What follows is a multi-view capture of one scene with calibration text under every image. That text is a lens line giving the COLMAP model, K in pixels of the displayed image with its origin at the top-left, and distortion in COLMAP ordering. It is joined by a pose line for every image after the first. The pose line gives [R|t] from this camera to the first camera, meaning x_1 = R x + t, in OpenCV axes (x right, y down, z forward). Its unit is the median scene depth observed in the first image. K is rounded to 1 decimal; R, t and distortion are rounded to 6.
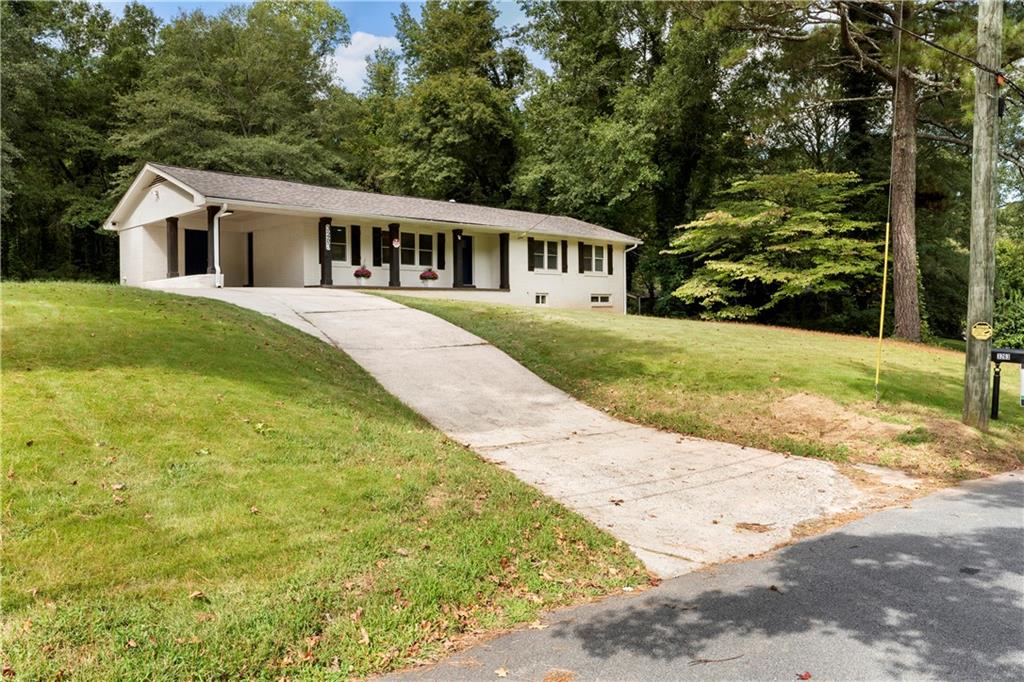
lens RADIAL K [[720.7, 0, 513.2], [0, 720.7, 336.5], [0, 0, 1]] dist [-0.030154, 0.012685]
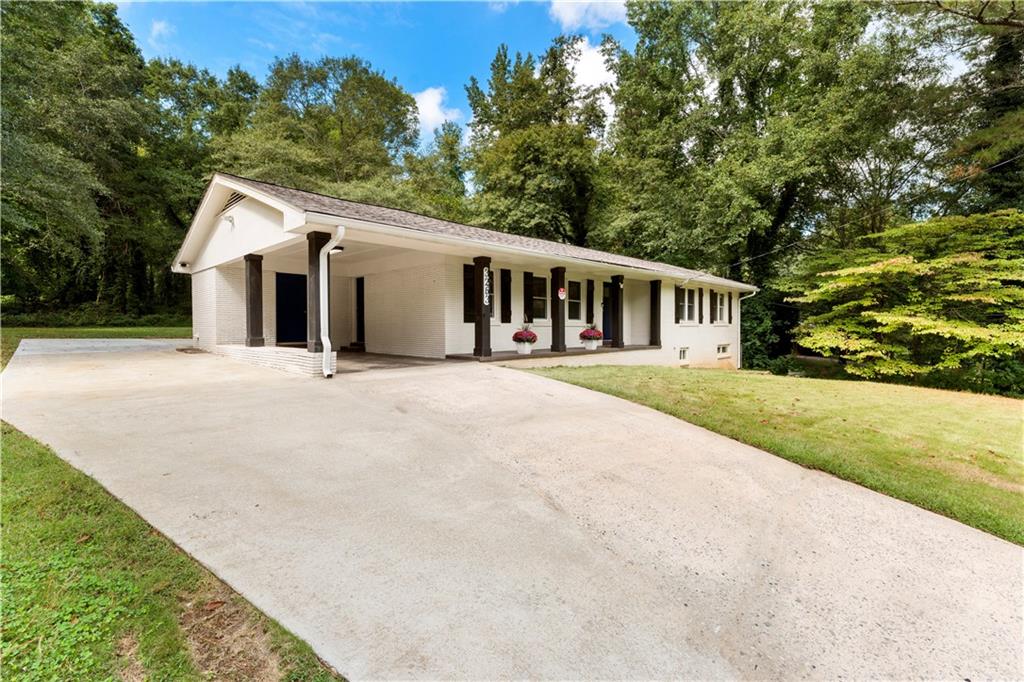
lens RADIAL K [[480.0, 0, 510.8], [0, 480.0, 347.0], [0, 0, 1]] dist [-0.002921, -0.000380]
pose [[0.999957, 0.005311, 0.007585, -0.168026], [-0.005345, 0.999976, 0.004407, -0.058884], [-0.007561, -0.004447, 0.999962, 0.386488]]
